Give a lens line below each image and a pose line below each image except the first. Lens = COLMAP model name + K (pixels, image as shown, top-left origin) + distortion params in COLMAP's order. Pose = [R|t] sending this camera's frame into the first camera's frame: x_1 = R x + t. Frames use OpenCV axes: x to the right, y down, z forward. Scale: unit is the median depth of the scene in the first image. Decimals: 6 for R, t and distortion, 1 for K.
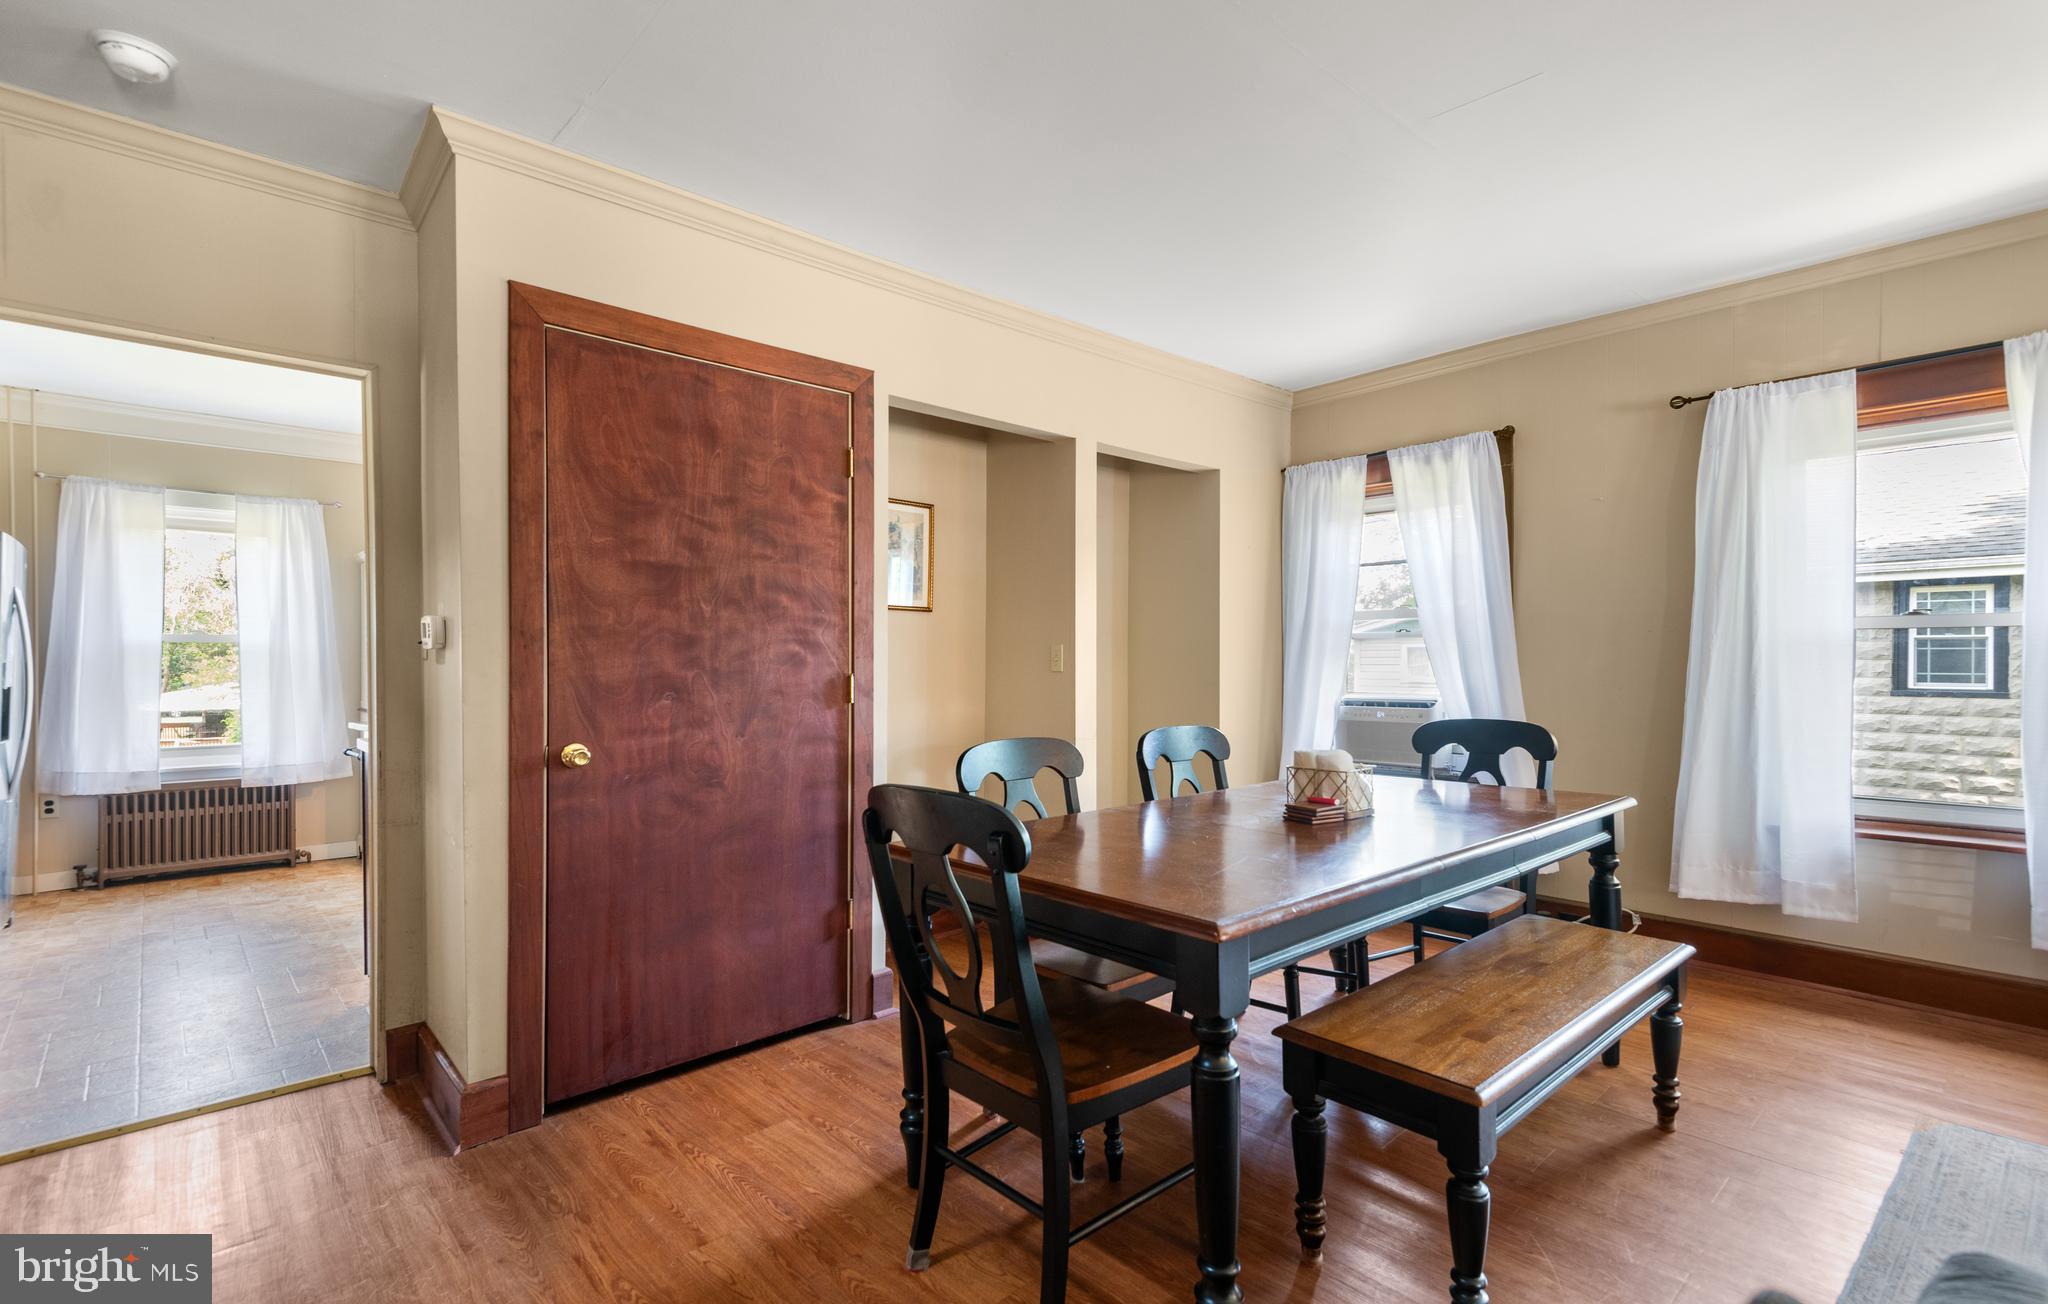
lens RADIAL K [[954.1, 0, 1021.3], [0, 954.1, 661.6], [0, 0, 1]] dist [0.008374, -0.003985]
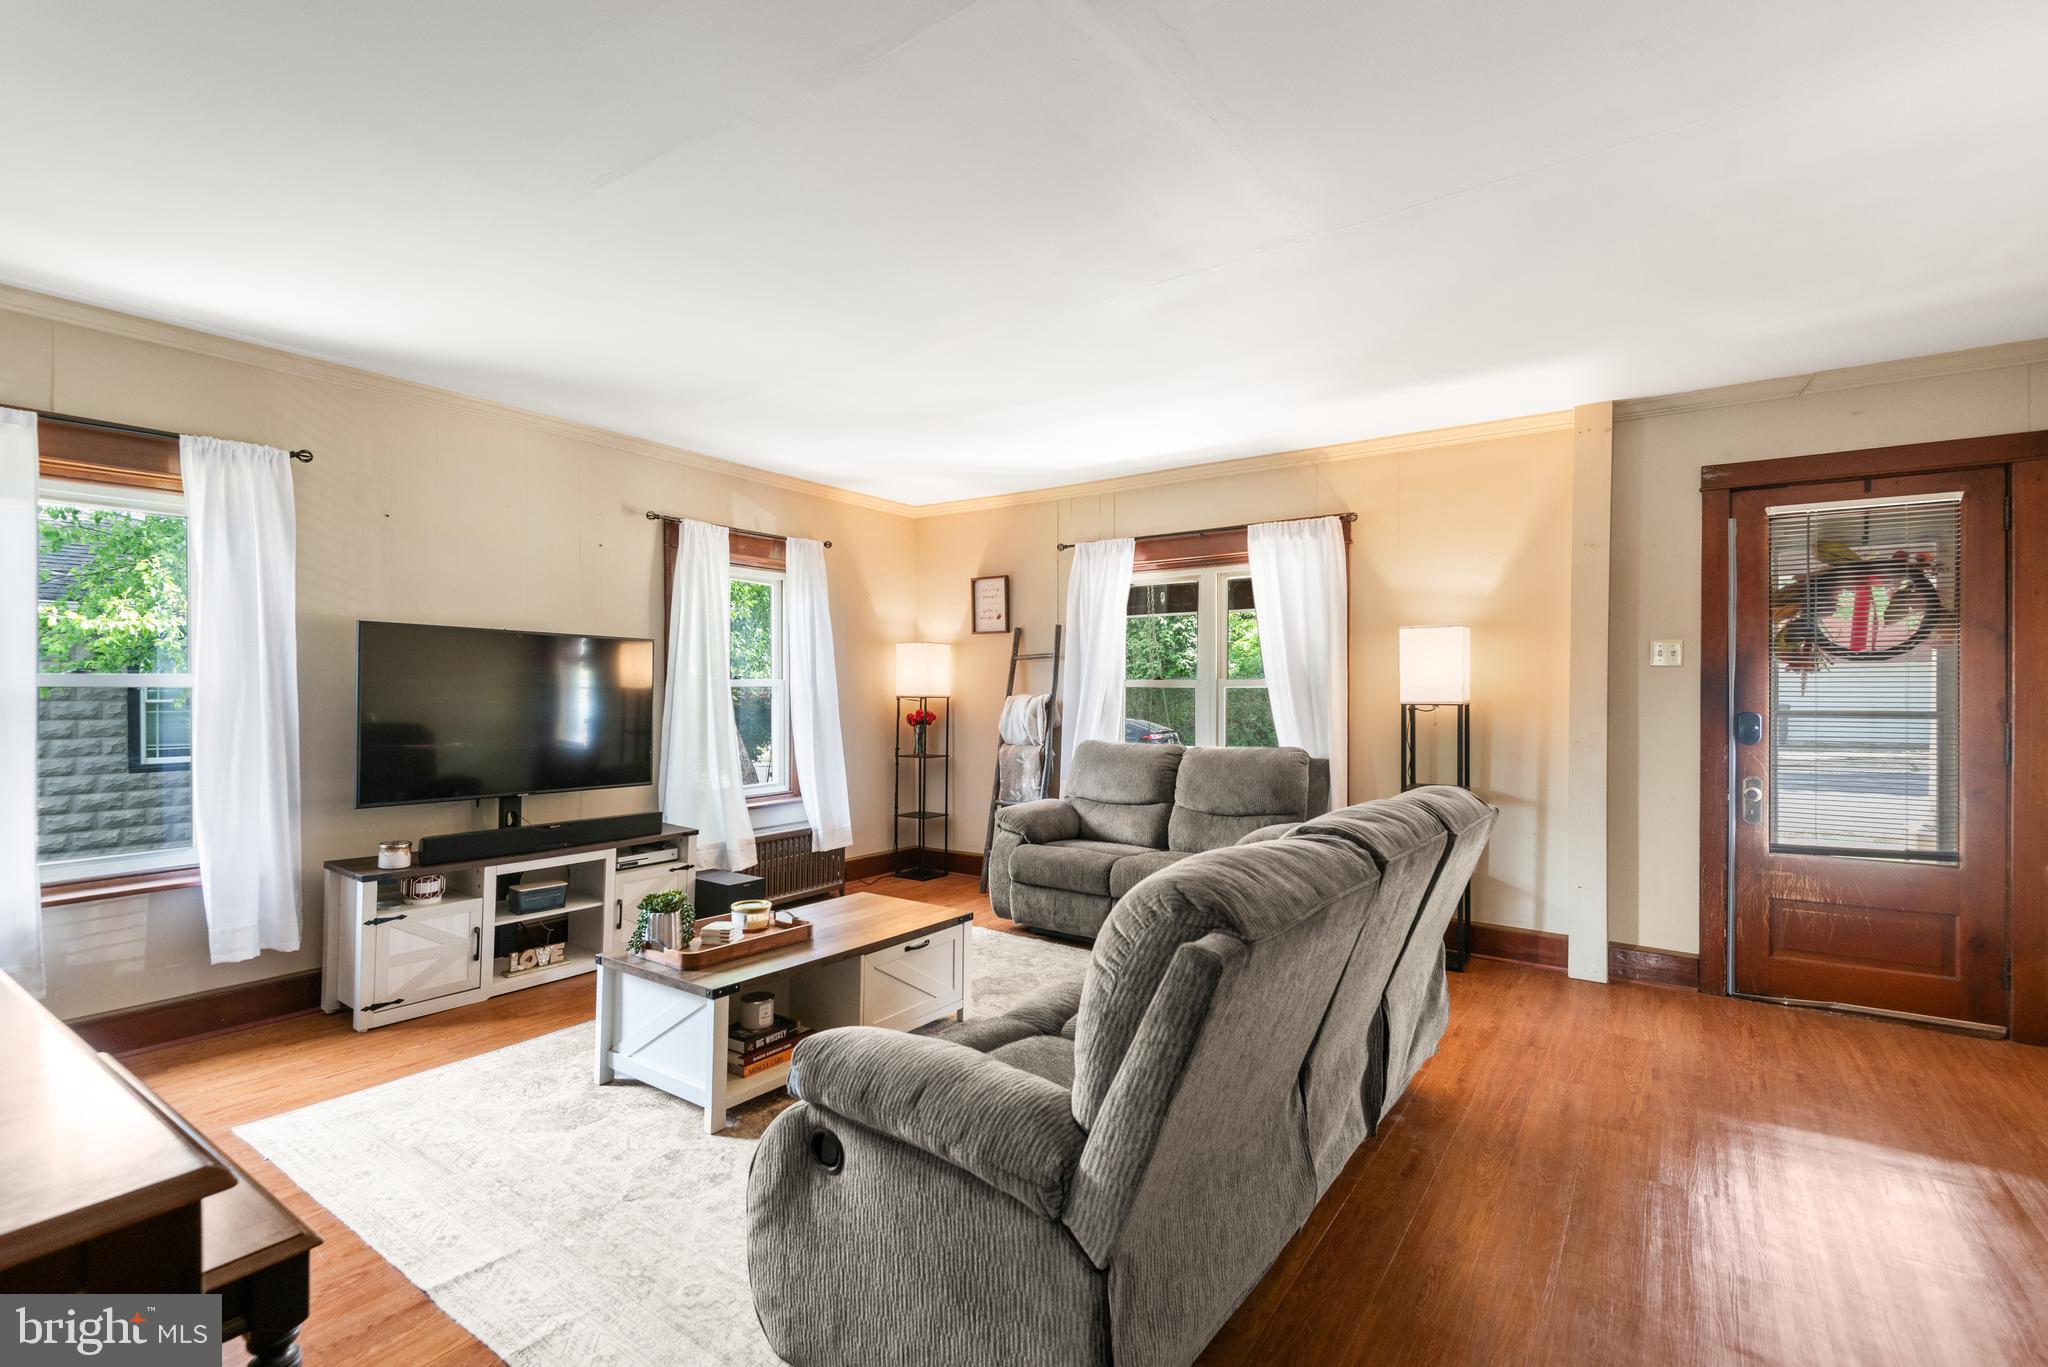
lens RADIAL K [[940.6, 0, 1025.0], [0, 940.6, 691.1], [0, 0, 1]] dist [0.015711, -0.009051]
pose [[-0.238371, -0.000469, 0.971174, -0.295907], [0.001104, 0.999999, 0.000754, -0.033537], [-0.971173, 0.001252, -0.238371, 0.305654]]
